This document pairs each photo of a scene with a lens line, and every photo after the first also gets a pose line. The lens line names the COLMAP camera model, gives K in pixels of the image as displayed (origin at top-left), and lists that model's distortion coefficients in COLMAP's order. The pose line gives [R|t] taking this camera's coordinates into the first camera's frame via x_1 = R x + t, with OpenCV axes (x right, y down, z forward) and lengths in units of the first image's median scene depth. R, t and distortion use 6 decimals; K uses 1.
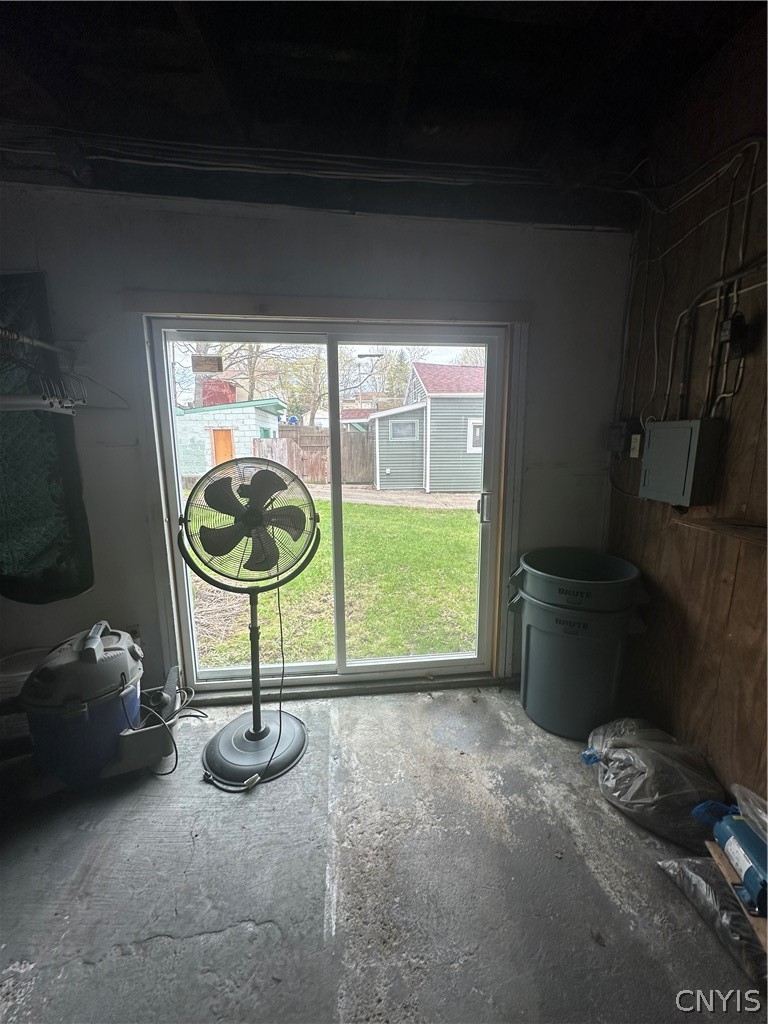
lens RADIAL K [[408.8, 0, 384.1], [0, 408.8, 511.9], [0, 0, 1]] dist [-0.000874, 0.000722]
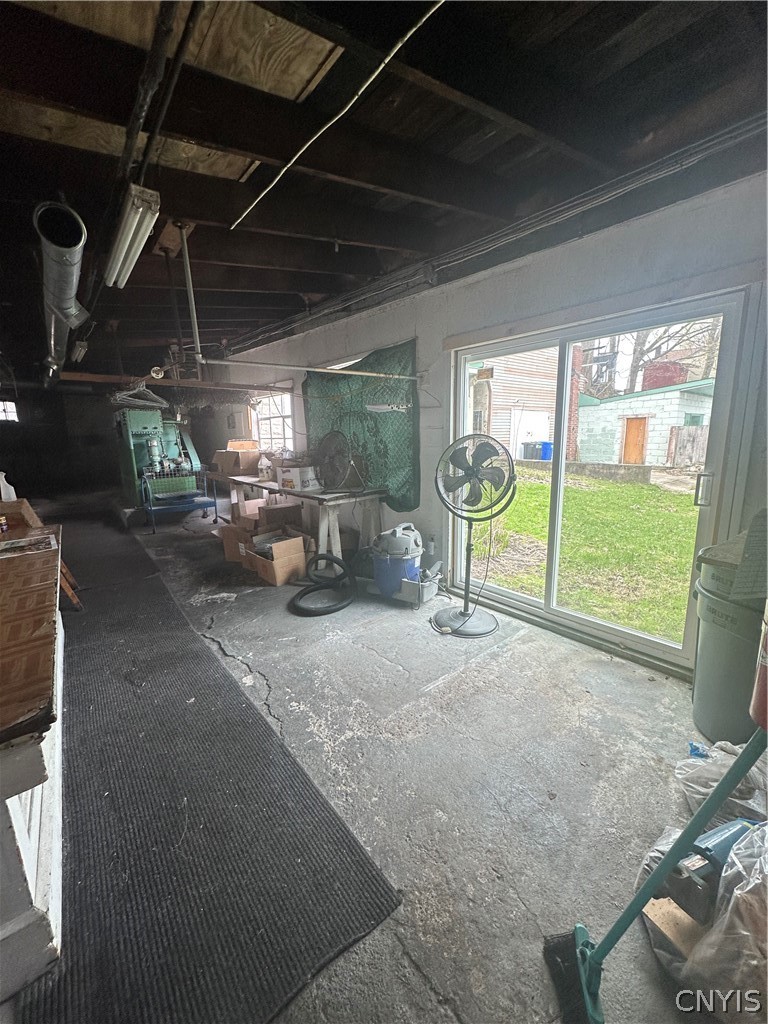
lens RADIAL K [[408.8, 0, 385.7], [0, 408.8, 512.3], [0, 0, 1]] dist [-0.000874, 0.000722]
pose [[0.557154, 0.151452, -0.816481, 0.727479], [-0.132570, 0.986840, 0.092589, 0.058894], [0.819759, 0.056654, 0.569900, -0.151647]]
